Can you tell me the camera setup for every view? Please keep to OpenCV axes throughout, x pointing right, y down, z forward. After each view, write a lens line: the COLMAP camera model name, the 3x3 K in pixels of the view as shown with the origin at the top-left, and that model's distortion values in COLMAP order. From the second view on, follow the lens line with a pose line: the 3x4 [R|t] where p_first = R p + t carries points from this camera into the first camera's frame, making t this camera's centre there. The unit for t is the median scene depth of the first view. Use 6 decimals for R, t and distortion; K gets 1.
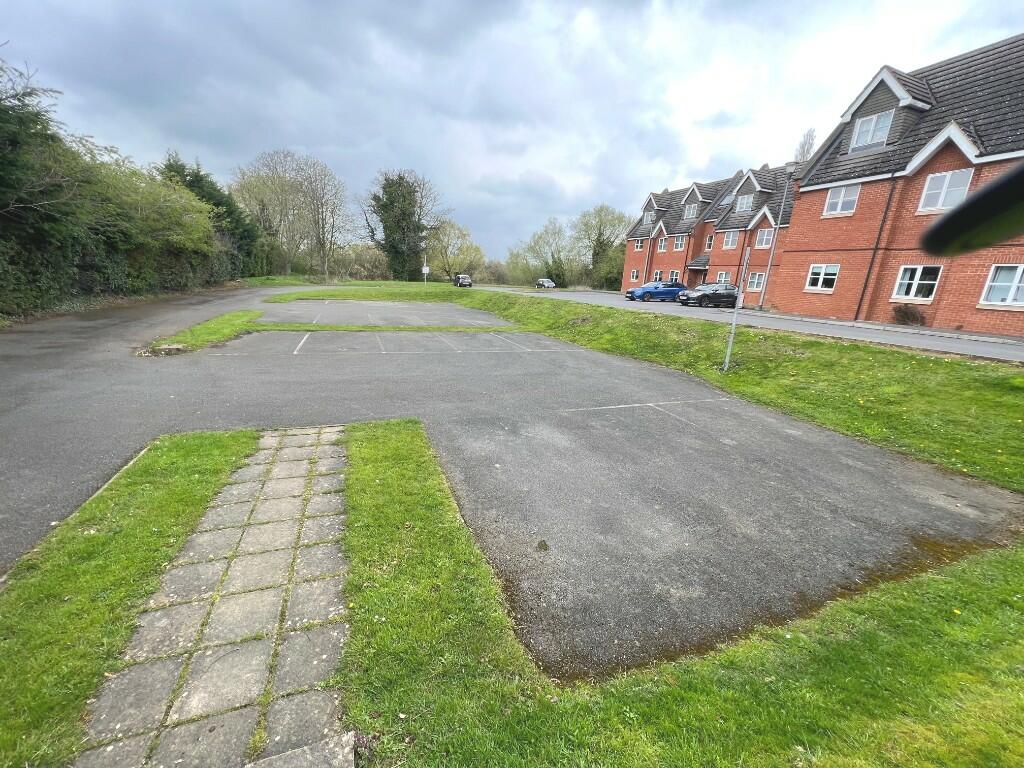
lens RADIAL K [[409.9, 0, 506.4], [0, 409.9, 389.3], [0, 0, 1]] dist [0.001132, 0.000005]
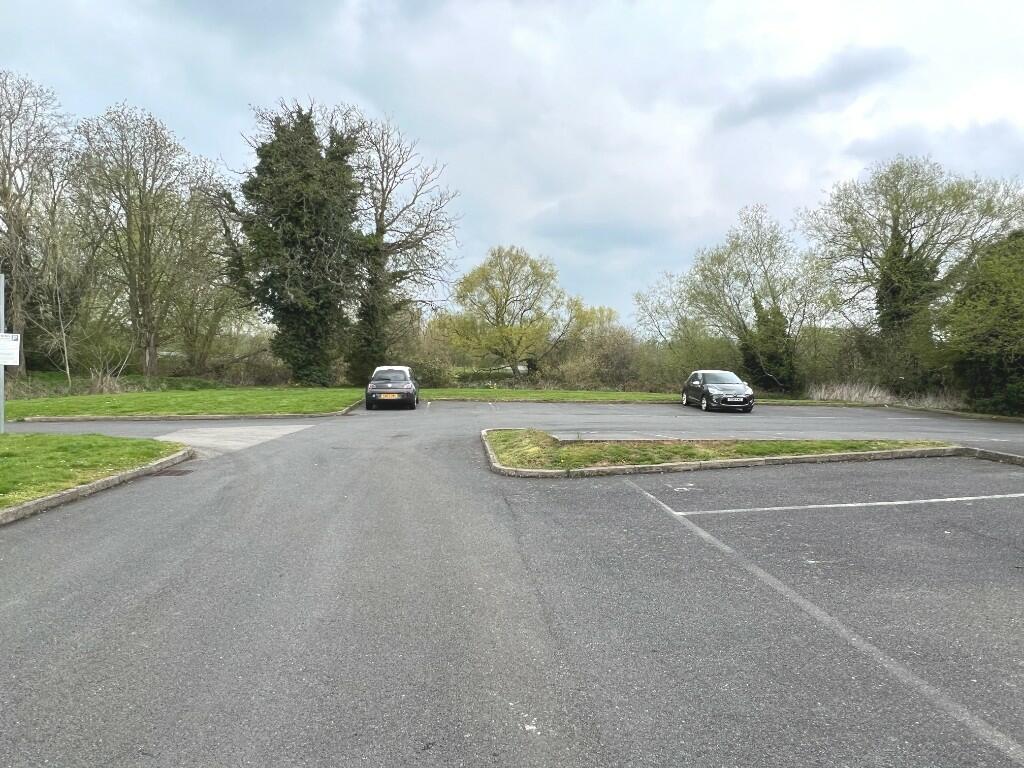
lens RADIAL K [[649.3, 0, 512.6], [0, 649.3, 378.9], [0, 0, 1]] dist [-0.003857, -0.000576]
pose [[0.963404, -0.025002, -0.266885, 0.057172], [-0.042771, 0.968546, -0.245130, -0.114885], [0.264619, 0.247575, 0.932032, 0.428415]]
